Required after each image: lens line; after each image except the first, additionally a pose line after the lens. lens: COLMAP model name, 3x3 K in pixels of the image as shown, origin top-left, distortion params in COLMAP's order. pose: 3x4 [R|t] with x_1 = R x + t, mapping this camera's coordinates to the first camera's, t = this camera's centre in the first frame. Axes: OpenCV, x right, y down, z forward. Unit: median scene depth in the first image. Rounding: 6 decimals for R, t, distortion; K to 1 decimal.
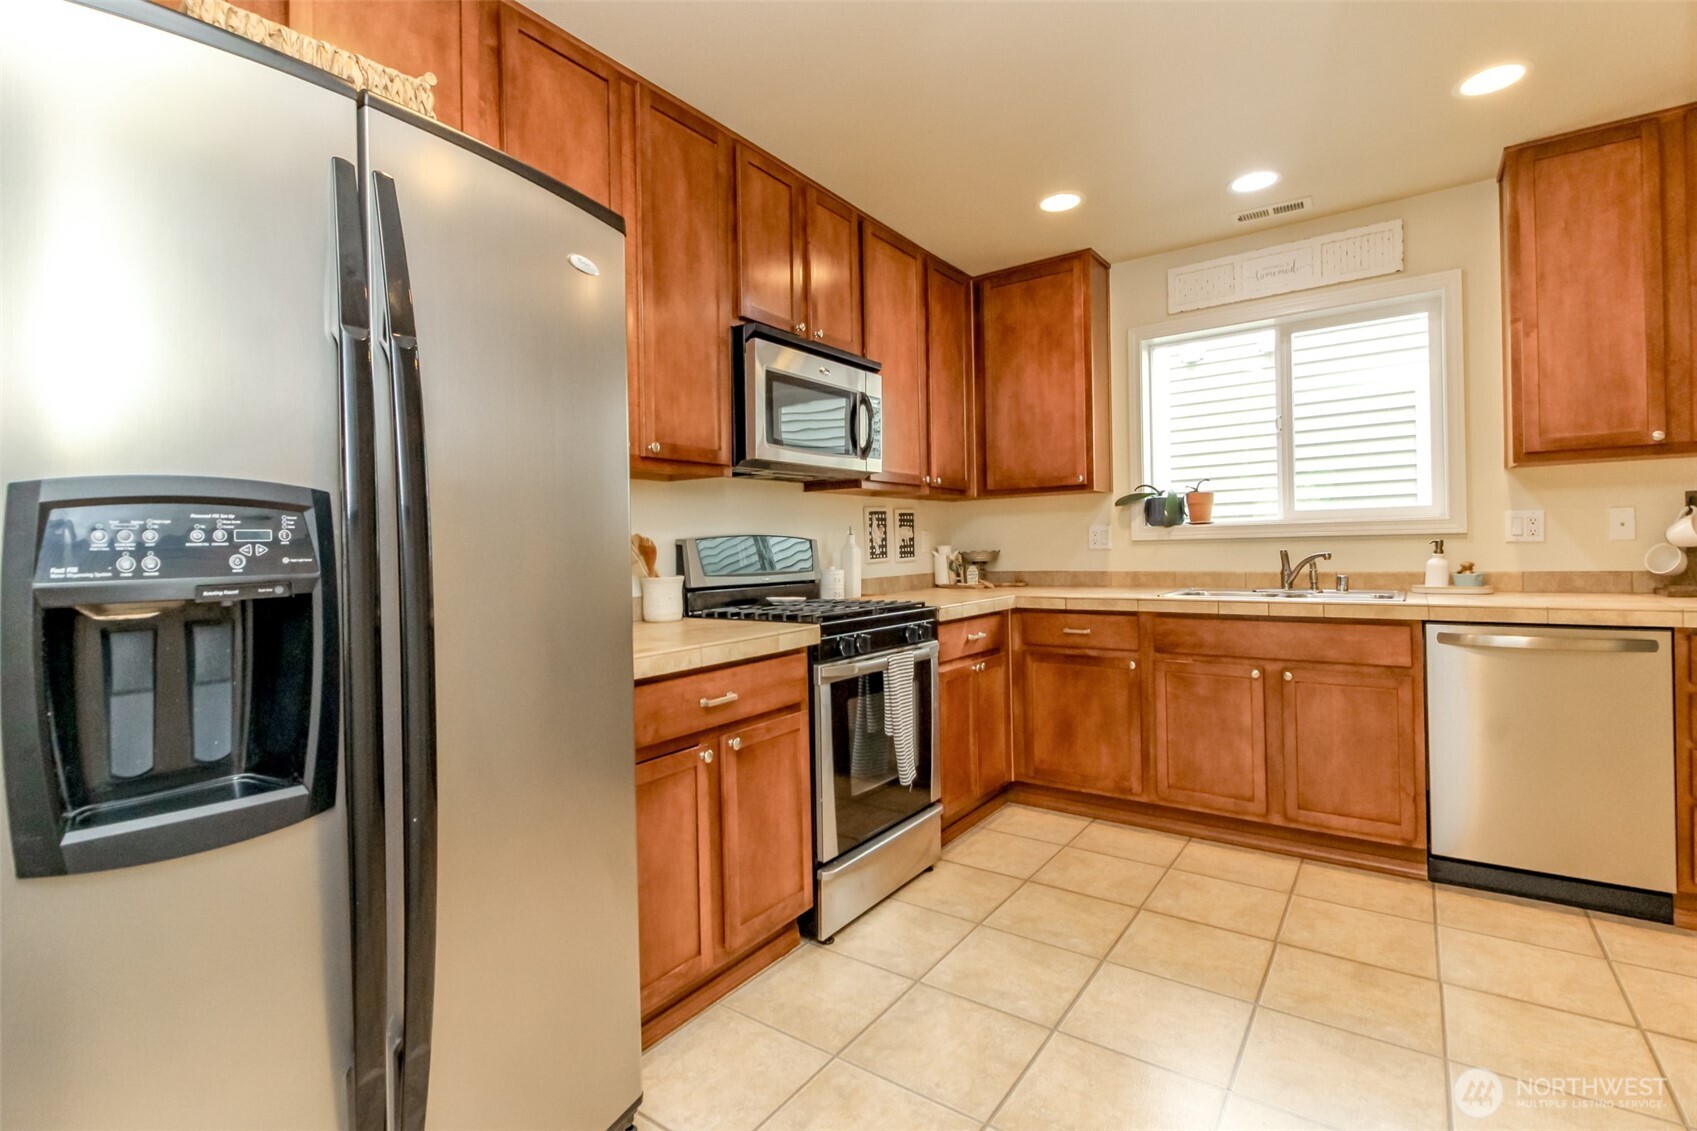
lens RADIAL K [[777.0, 0, 862.3], [0, 777.0, 552.9], [0, 0, 1]] dist [0.011352, -0.007222]
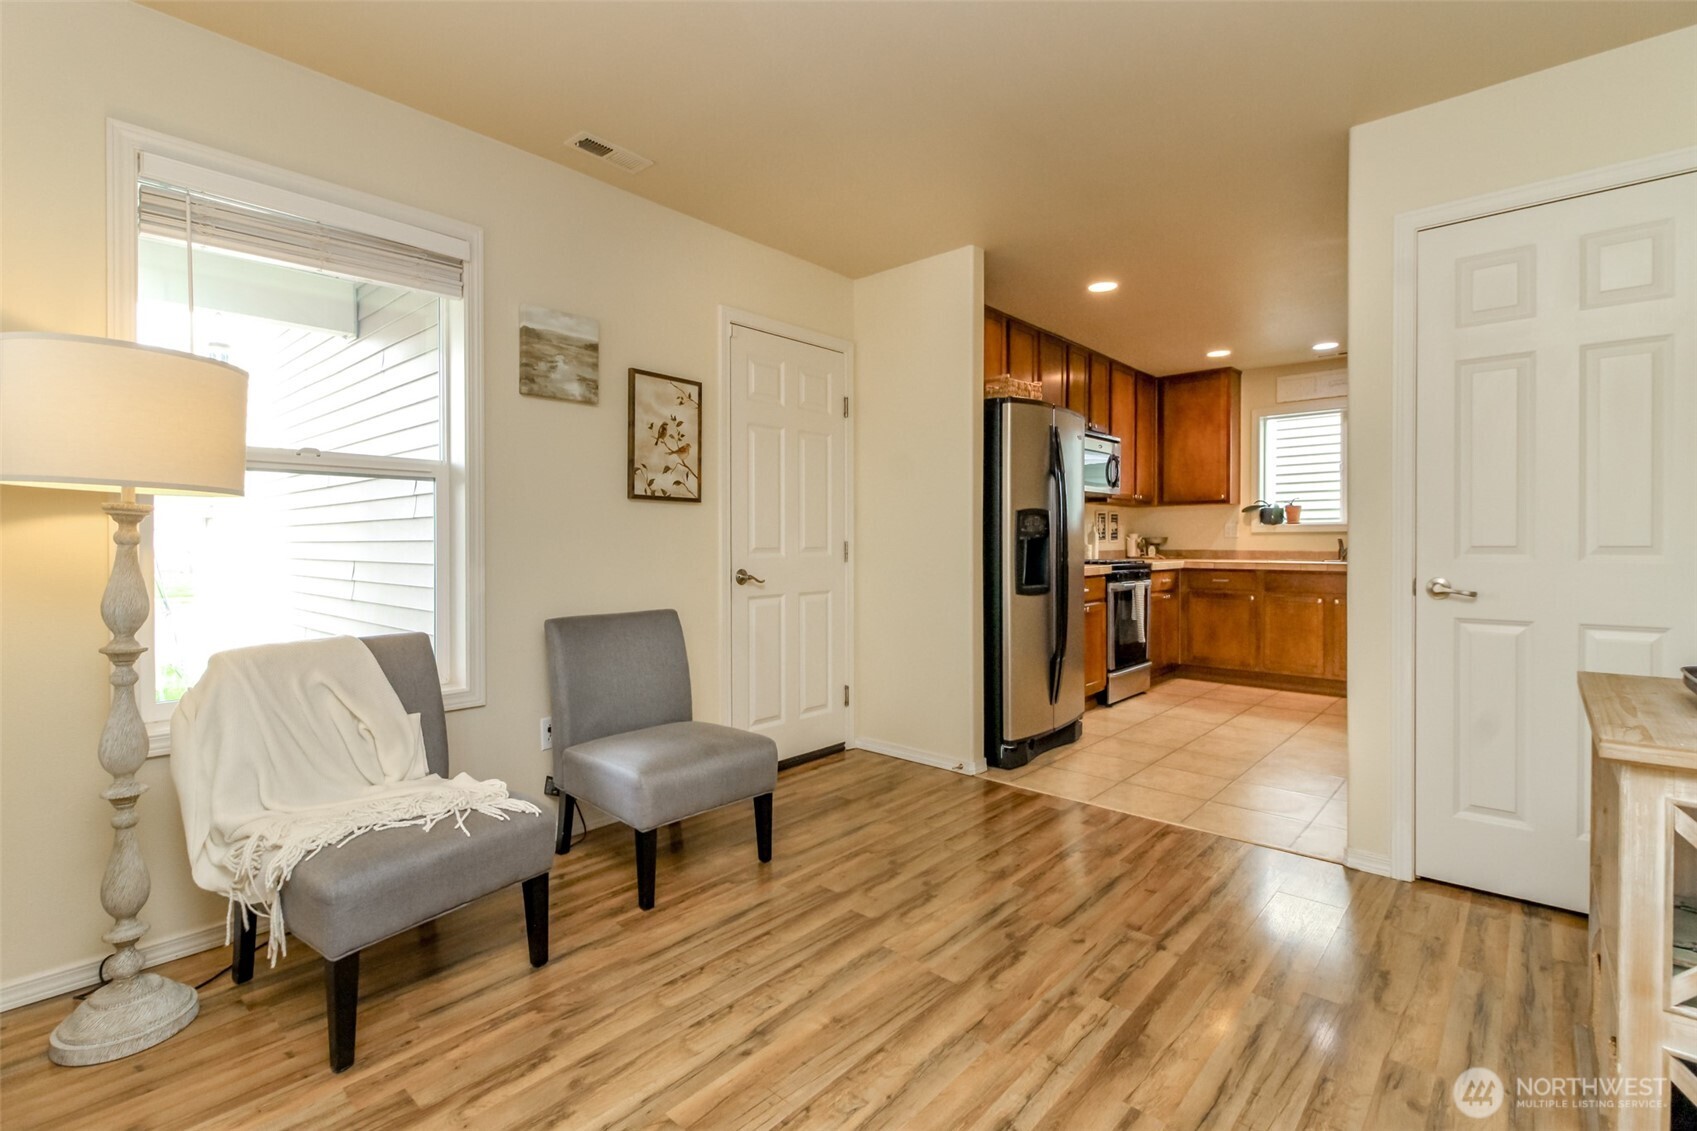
lens RADIAL K [[777.0, 0, 870.1], [0, 777.0, 548.2], [0, 0, 1]] dist [0.011352, -0.007222]
pose [[0.994067, 0.019982, -0.106918, -0.365945], [-0.019505, 0.999795, 0.005501, 0.031059], [0.107006, -0.003383, 0.994253, -0.955707]]
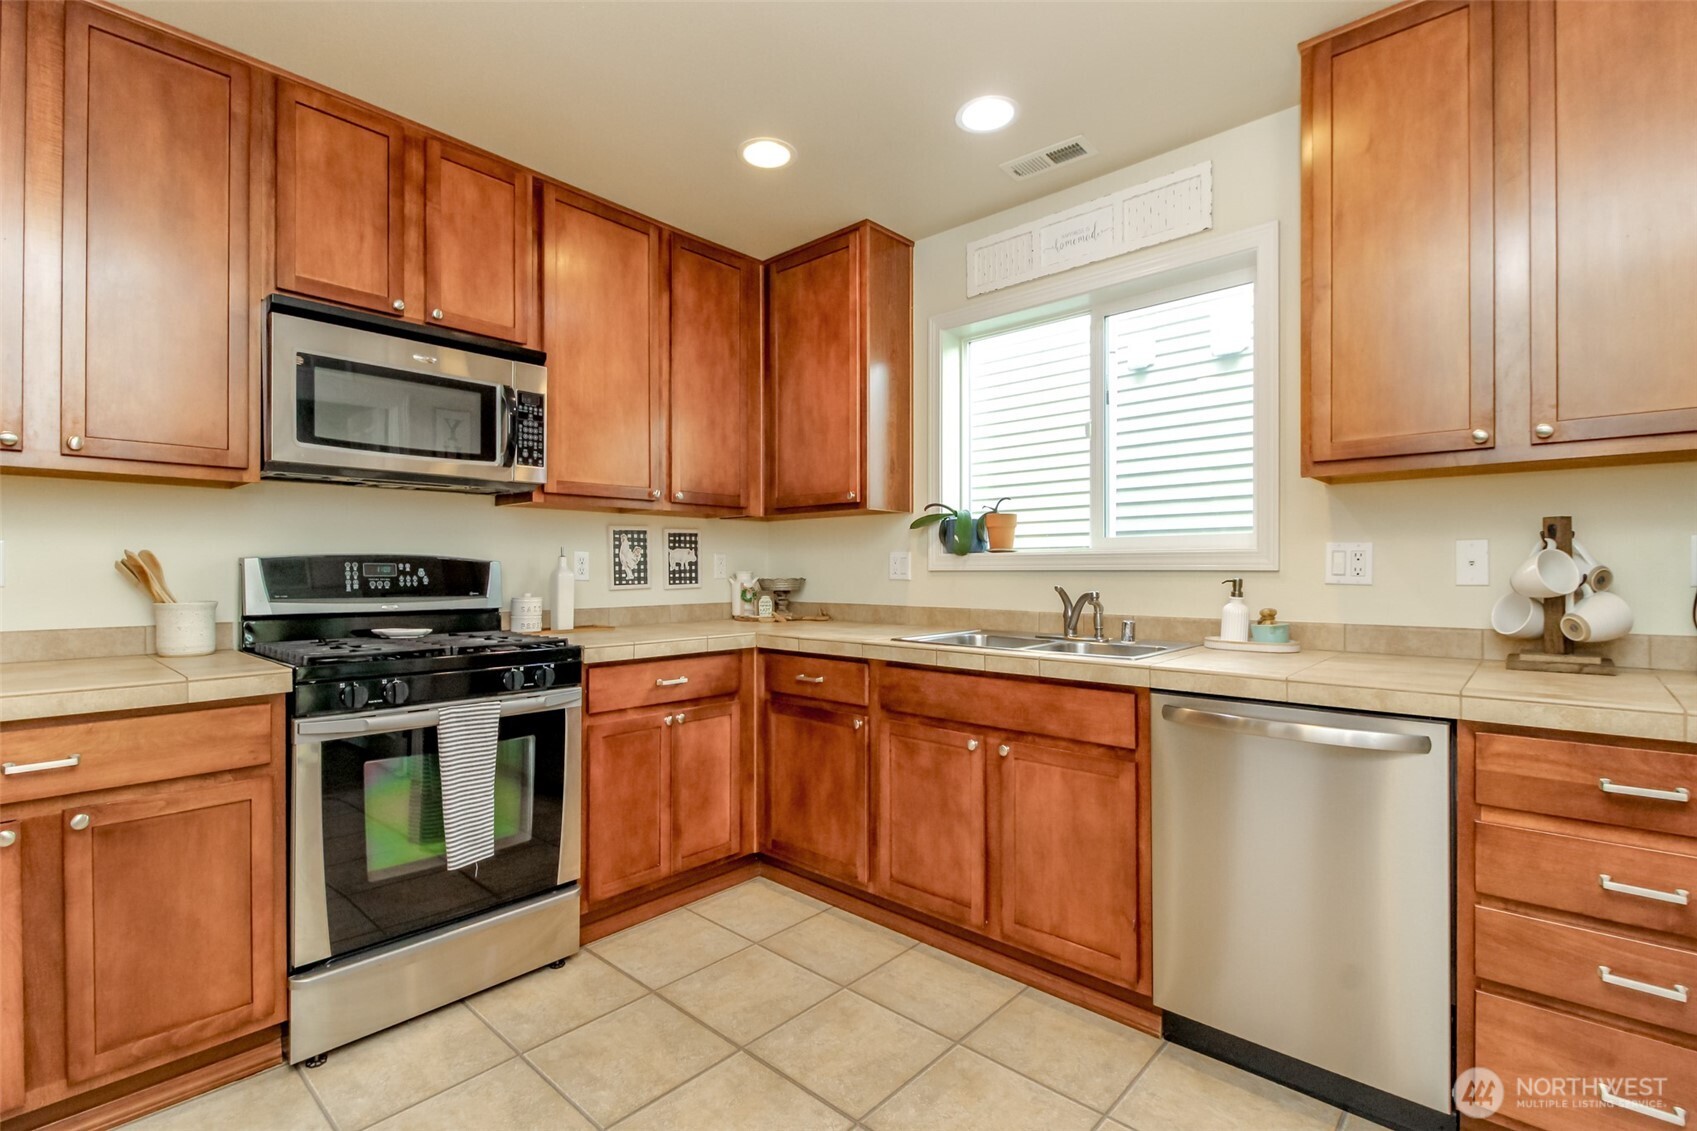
lens RADIAL K [[777.0, 0, 844.1], [0, 777.0, 574.4], [0, 0, 1]] dist [0.011352, -0.007222]
pose [[0.993372, 0.022032, -0.112813, 0.417331], [-0.022057, 0.999756, 0.001022, -0.012178], [0.112808, 0.001473, 0.993616, 0.191023]]
